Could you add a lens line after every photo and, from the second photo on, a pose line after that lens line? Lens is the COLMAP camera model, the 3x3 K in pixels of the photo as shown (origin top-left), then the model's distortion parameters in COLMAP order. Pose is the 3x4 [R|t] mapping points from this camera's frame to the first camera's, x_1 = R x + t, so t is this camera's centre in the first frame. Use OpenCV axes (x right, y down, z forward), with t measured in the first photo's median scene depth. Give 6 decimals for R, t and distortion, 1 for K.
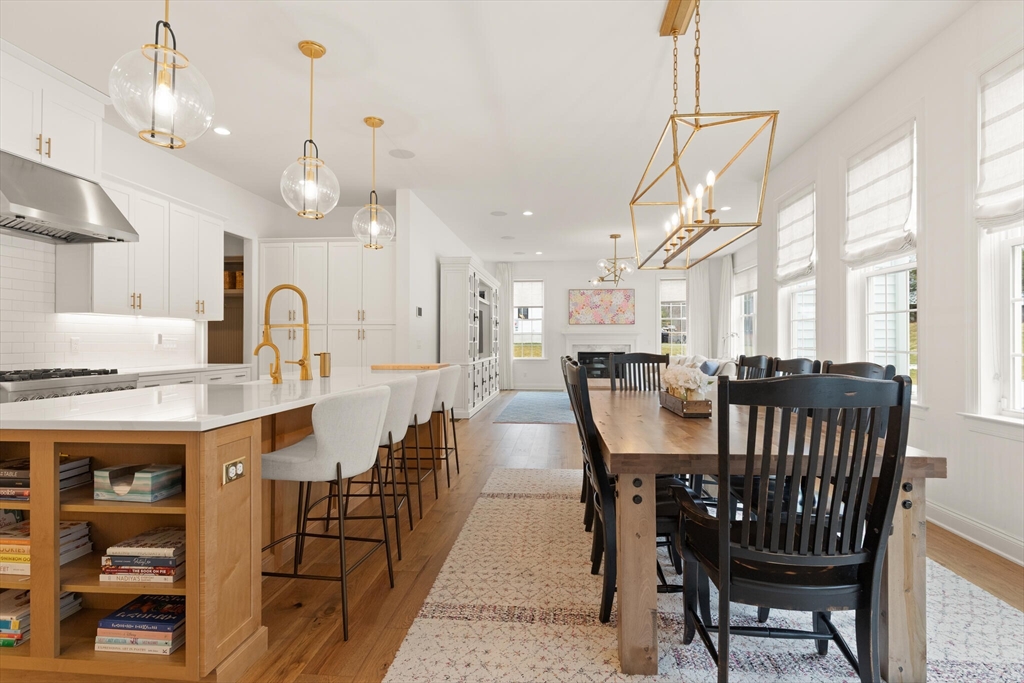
lens RADIAL K [[507.1, 0, 513.0], [0, 507.1, 339.4], [0, 0, 1]] dist [0.003302, -0.001307]
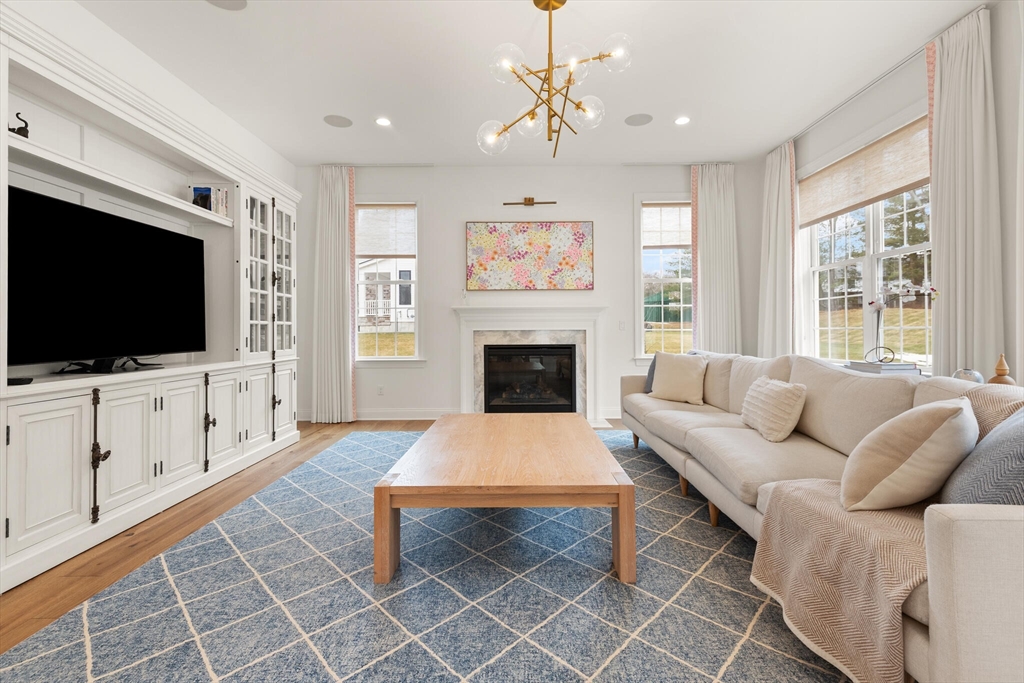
lens RADIAL K [[468.8, 0, 511.8], [0, 468.8, 326.5], [0, 0, 1]] dist [0.008160, -0.001686]
pose [[0.995676, -0.005035, 0.092753, 0.351071], [0.005845, 0.999947, -0.008457, 0.032094], [-0.092705, 0.008963, 0.995653, 1.663080]]
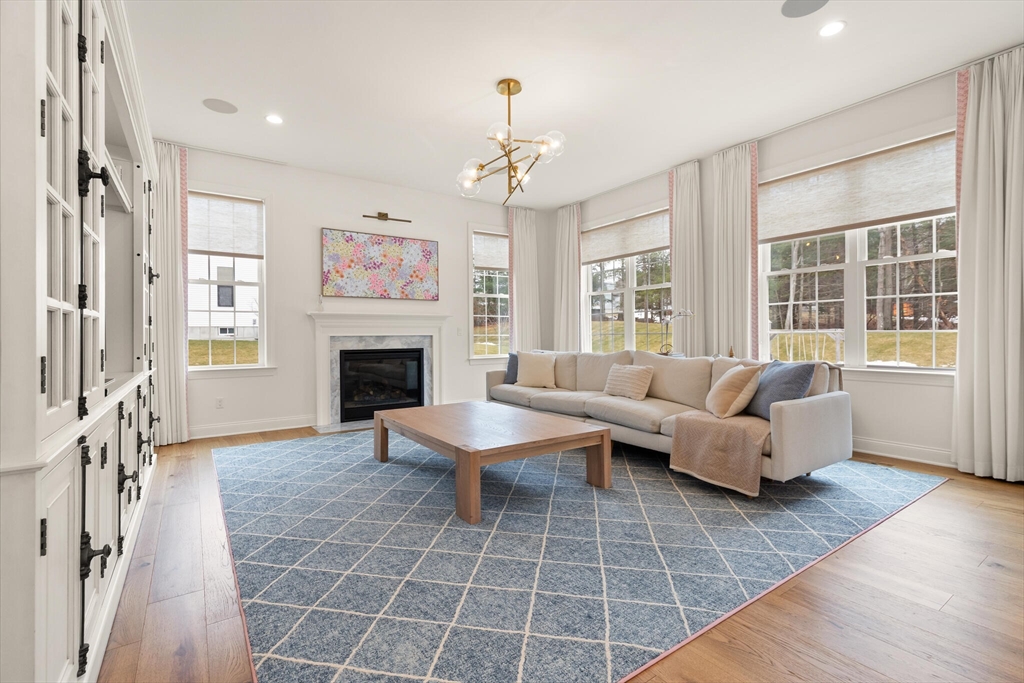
lens RADIAL K [[468.8, 0, 510.3], [0, 468.8, 333.1], [0, 0, 1]] dist [0.008160, -0.001686]
pose [[0.768576, -0.003458, 0.639749, -0.140722], [0.007635, 0.999964, -0.003766, 0.031887], [-0.639713, 0.007779, 0.768575, 1.628205]]
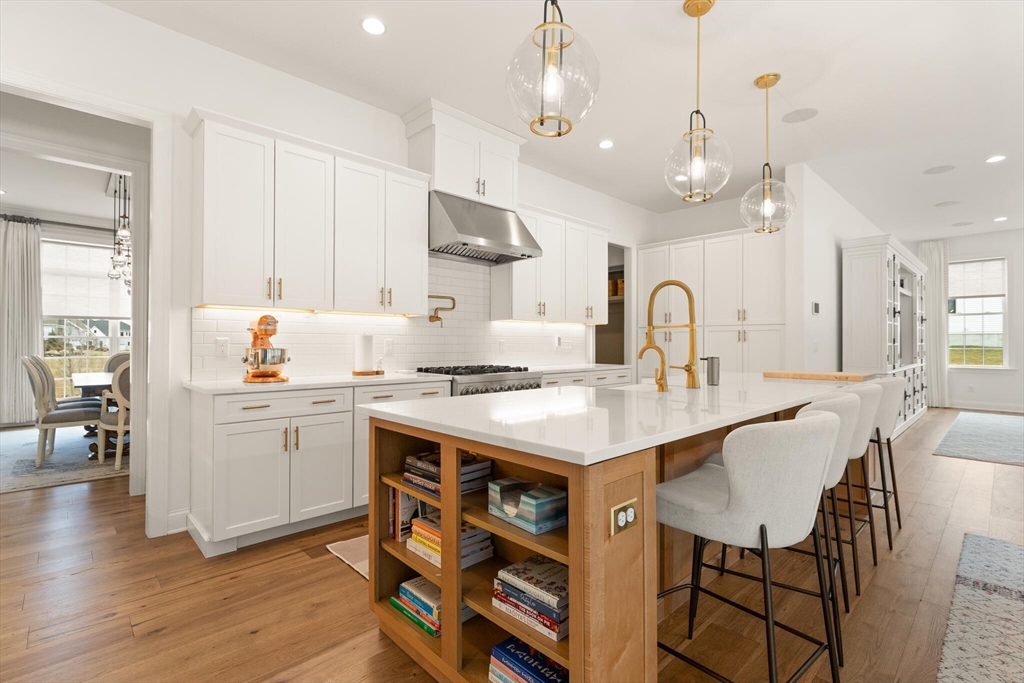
lens RADIAL K [[468.8, 0, 517.6], [0, 468.8, 338.2], [0, 0, 1]] dist [0.008160, -0.001686]
pose [[0.760068, -0.006960, -0.649807, -0.097384], [0.002232, 0.999965, -0.008099, 0.000477], [0.649840, 0.004705, 0.760056, 0.166687]]
